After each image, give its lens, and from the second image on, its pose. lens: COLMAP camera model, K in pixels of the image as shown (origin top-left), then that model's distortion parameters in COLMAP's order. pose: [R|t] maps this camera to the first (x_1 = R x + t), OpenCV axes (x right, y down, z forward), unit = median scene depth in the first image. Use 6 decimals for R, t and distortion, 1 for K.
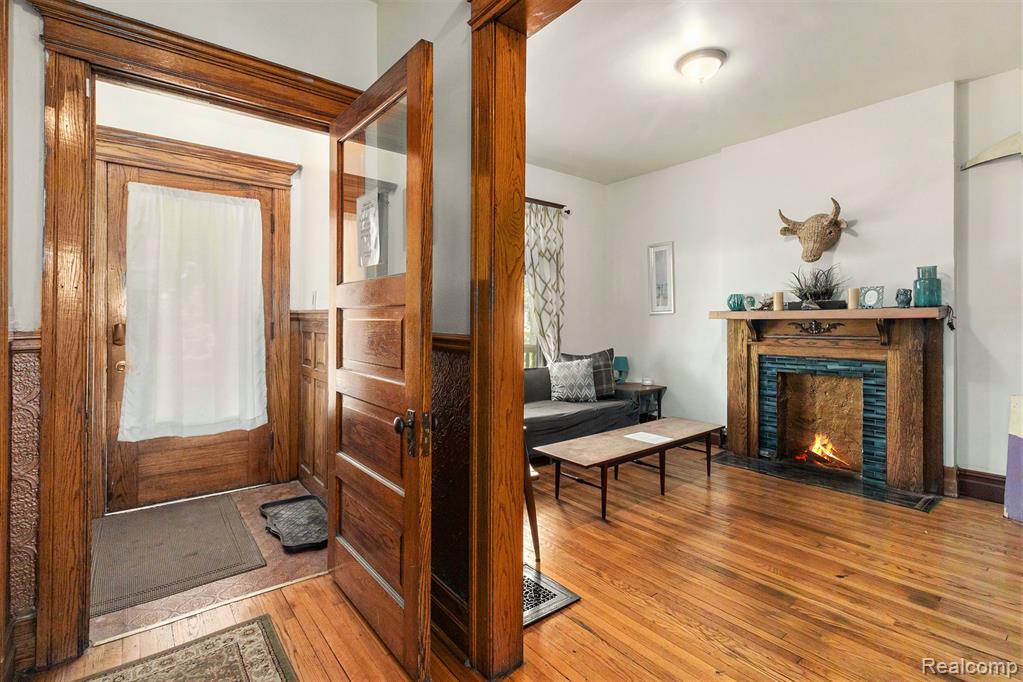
lens RADIAL K [[476.9, 0, 519.8], [0, 476.9, 316.2], [0, 0, 1]] dist [0.000582, 0.002291]
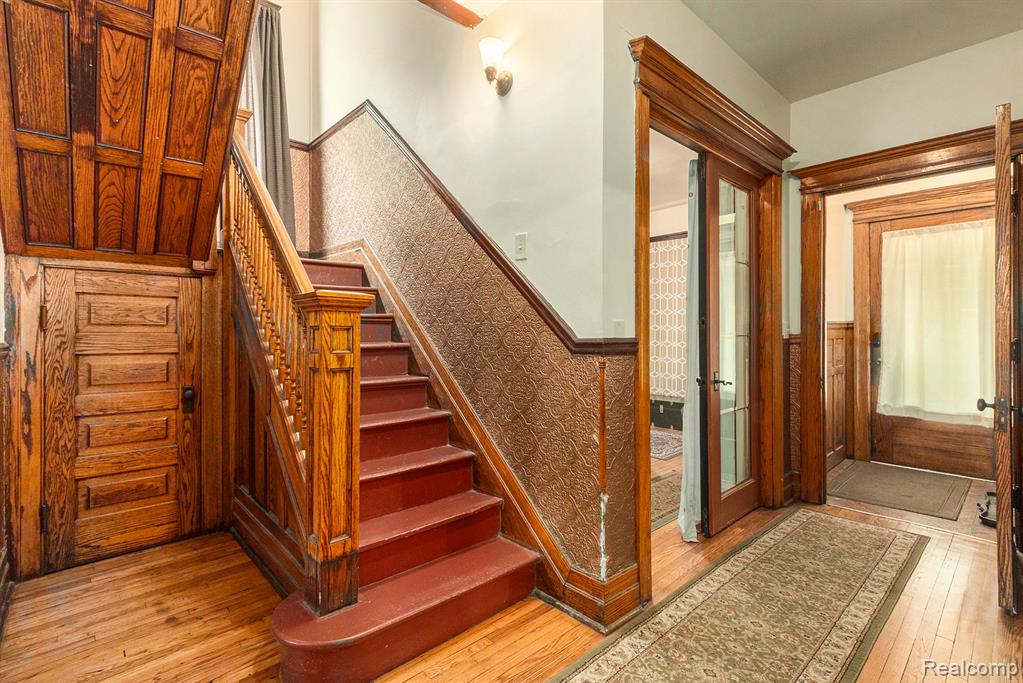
lens RADIAL K [[476.9, 0, 513.0], [0, 476.9, 334.6], [0, 0, 1]] dist [0.000582, 0.002291]
pose [[0.067134, 0.000402, -0.997744, 0.534837], [0.009794, 0.999951, 0.001062, 0.011138], [0.997696, -0.009844, 0.067127, -0.200981]]
